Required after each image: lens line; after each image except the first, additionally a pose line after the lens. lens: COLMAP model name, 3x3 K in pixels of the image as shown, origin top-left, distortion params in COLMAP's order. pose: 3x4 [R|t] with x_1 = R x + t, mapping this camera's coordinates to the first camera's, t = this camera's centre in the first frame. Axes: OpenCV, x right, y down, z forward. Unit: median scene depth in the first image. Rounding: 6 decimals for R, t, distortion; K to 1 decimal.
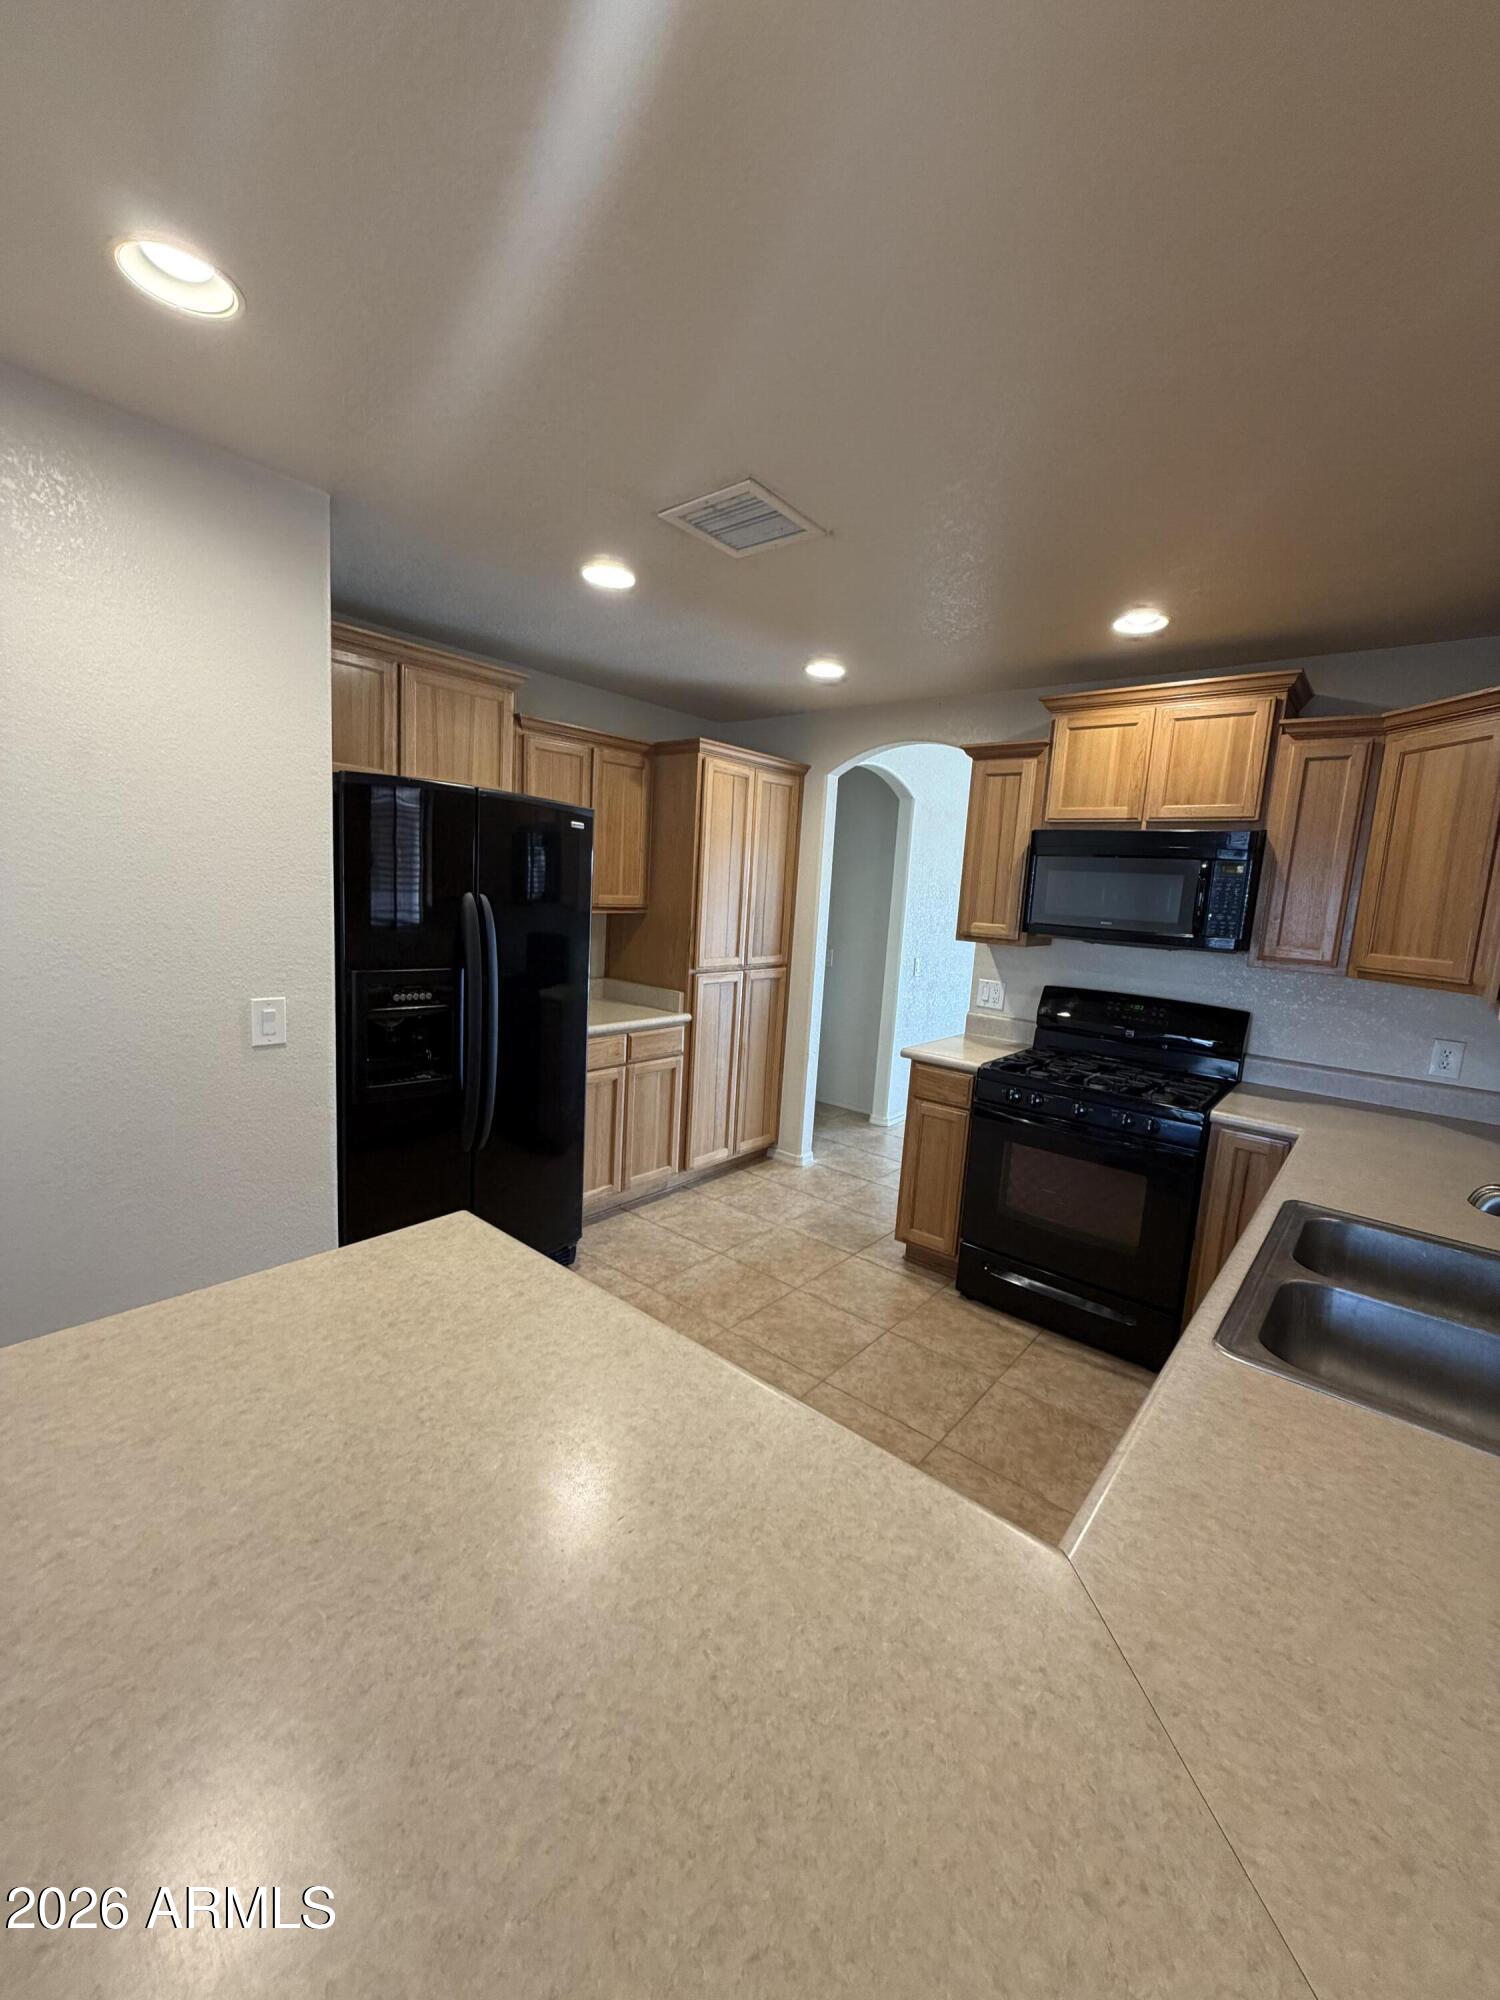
lens RADIAL K [[794.7, 0, 750.0], [0, 794.7, 1000.0], [0, 0, 1]] dist [0.000876, 0.000373]
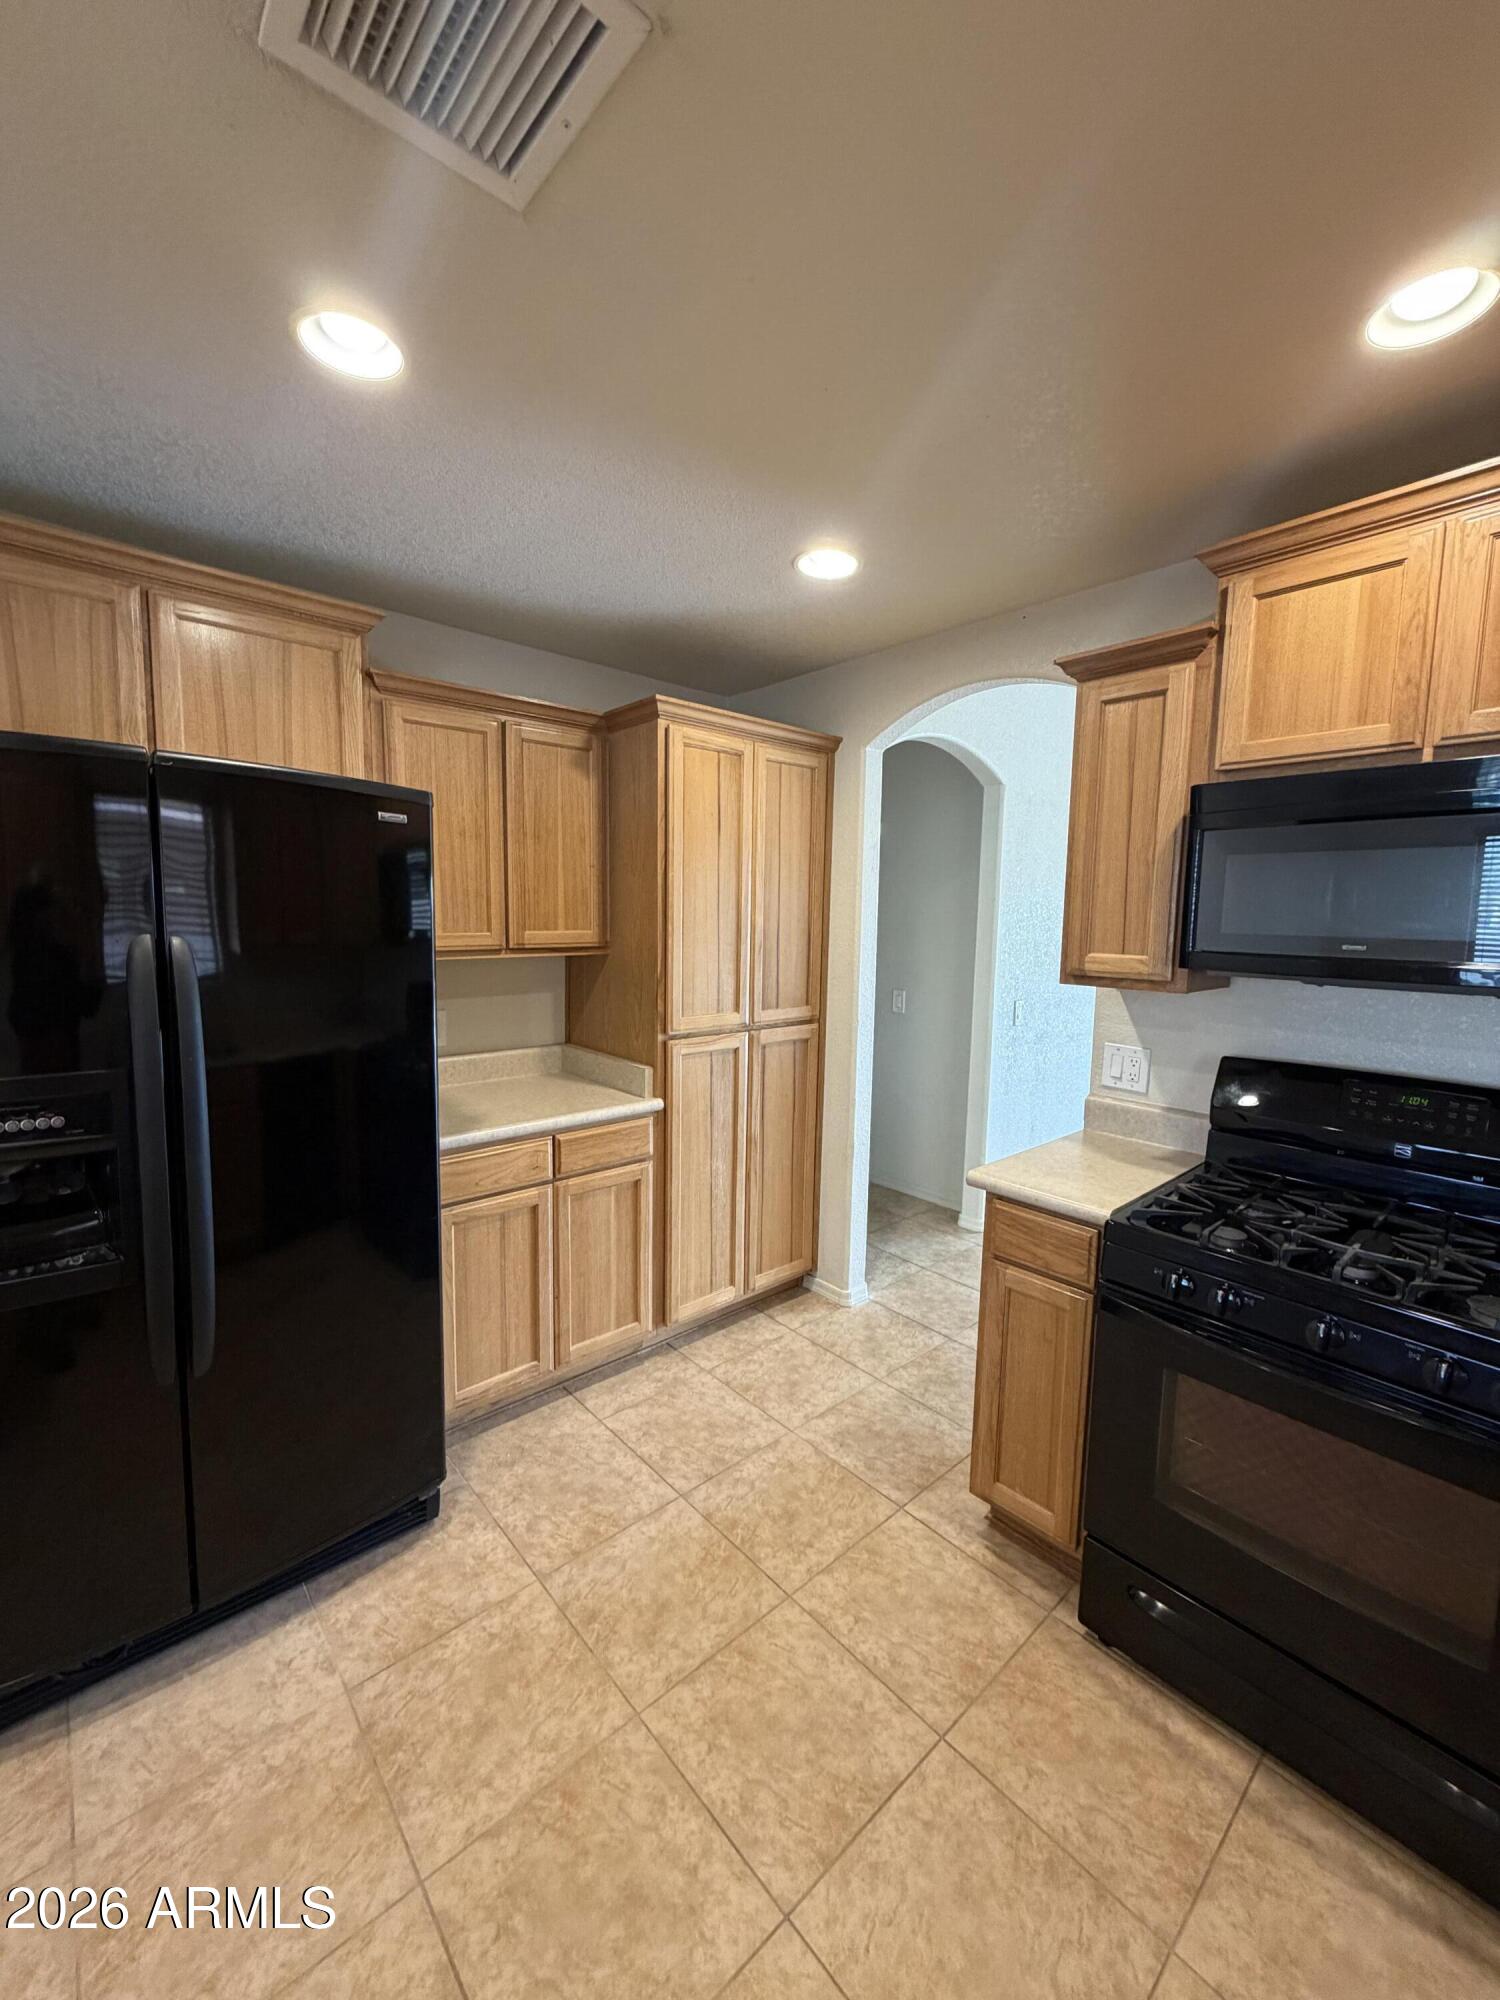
lens RADIAL K [[794.7, 0, 750.0], [0, 794.7, 1000.0], [0, 0, 1]] dist [0.000876, 0.000373]
pose [[0.988918, -0.024939, -0.146354, 0.108421], [0.018700, 0.998863, -0.043851, -0.038553], [0.147281, 0.040628, 0.988260, 0.351285]]
